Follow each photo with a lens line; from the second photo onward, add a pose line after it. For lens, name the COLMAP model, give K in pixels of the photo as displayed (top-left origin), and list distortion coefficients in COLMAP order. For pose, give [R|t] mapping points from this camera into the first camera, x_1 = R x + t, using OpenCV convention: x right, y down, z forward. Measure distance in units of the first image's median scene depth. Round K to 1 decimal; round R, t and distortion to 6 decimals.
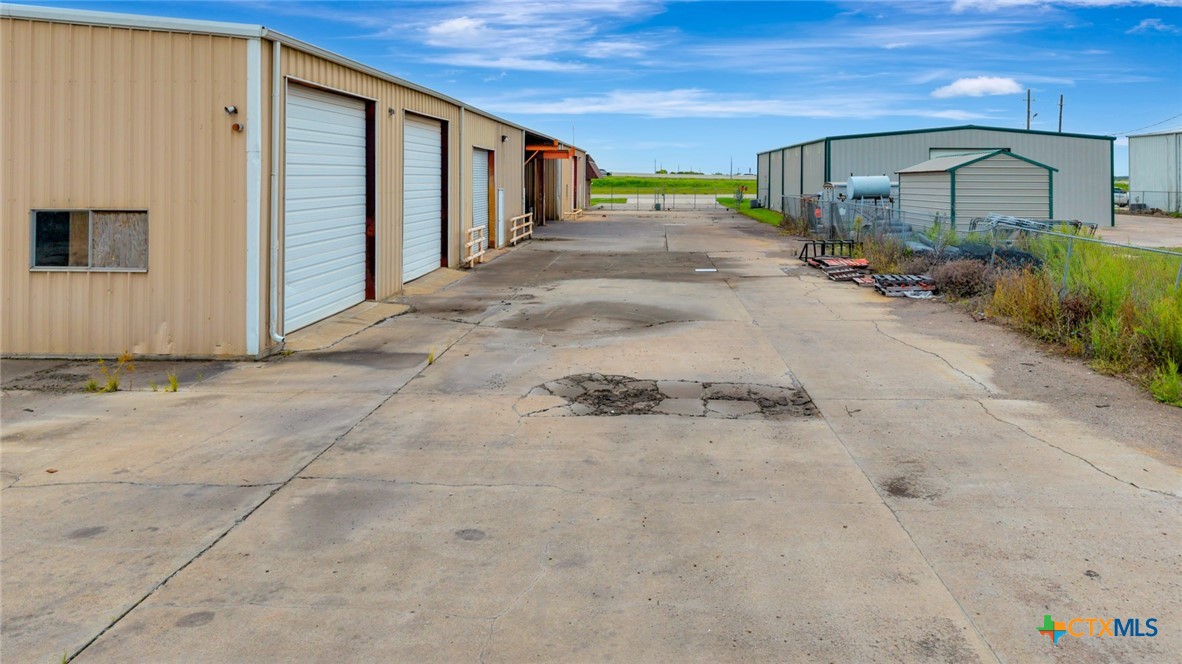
lens RADIAL K [[753.8, 0, 591.0], [0, 753.8, 332.0], [0, 0, 1]] dist [0.035095, -0.058466]
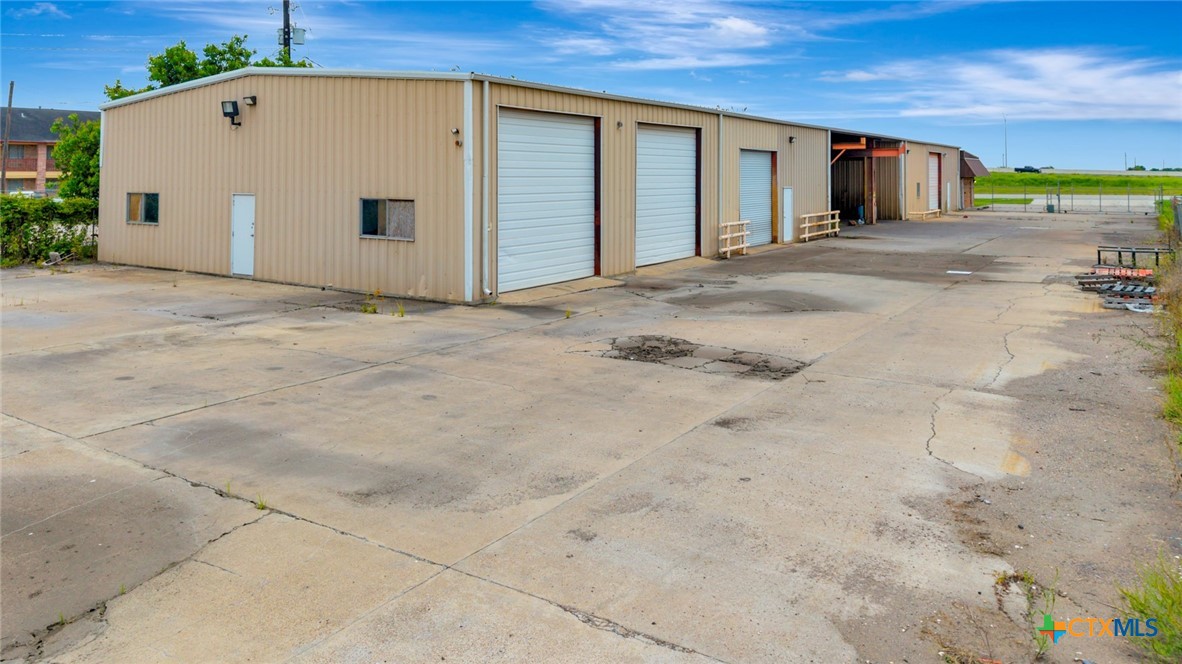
lens RADIAL K [[753.8, 0, 591.0], [0, 753.8, 332.0], [0, 0, 1]] dist [0.035095, -0.058466]
pose [[0.859540, 0.098838, -0.501420, 0.296743], [-0.098256, 0.994777, 0.027656, 0.015453], [0.501534, 0.025496, 0.864762, -0.074969]]
